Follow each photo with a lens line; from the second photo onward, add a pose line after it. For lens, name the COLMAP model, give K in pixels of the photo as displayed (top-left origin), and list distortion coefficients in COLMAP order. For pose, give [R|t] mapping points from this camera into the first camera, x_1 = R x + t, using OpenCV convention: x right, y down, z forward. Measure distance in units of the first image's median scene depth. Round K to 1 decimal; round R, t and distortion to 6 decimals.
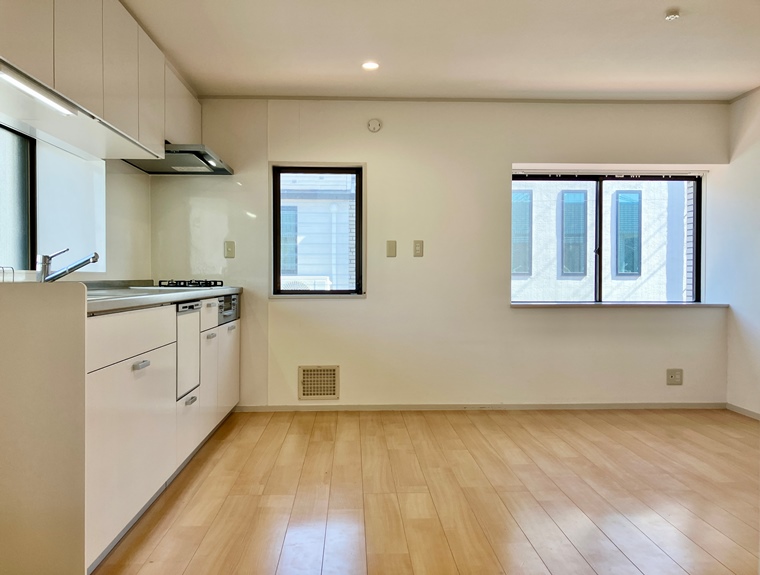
lens RADIAL K [[629.2, 0, 382.0], [0, 629.2, 287.2], [0, 0, 1]] dist [0.017377, 0.011284]
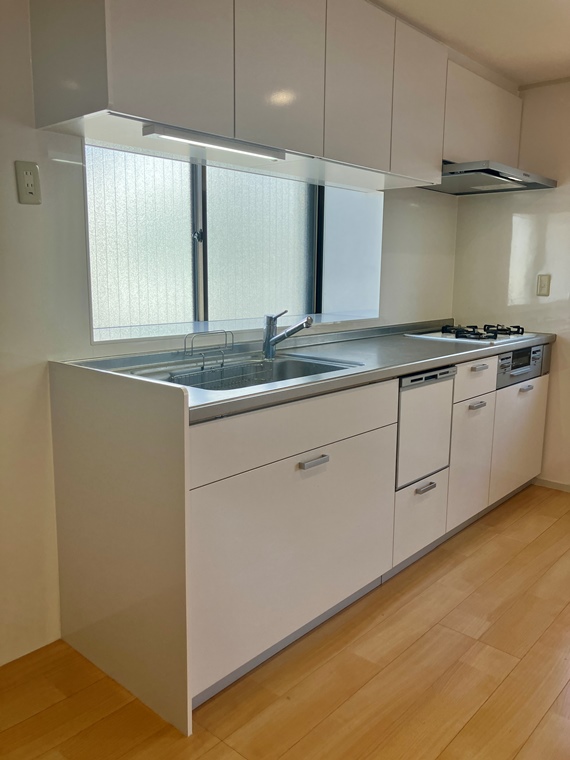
lens RADIAL K [[612.8, 0, 283.0], [0, 612.8, 378.3], [0, 0, 1]] dist [0.009077, 0.003576]
pose [[0.708233, 0.121250, -0.695489, 0.094723], [-0.015174, 0.987528, 0.156712, -0.075349], [0.705816, -0.100435, 0.701240, 0.268163]]
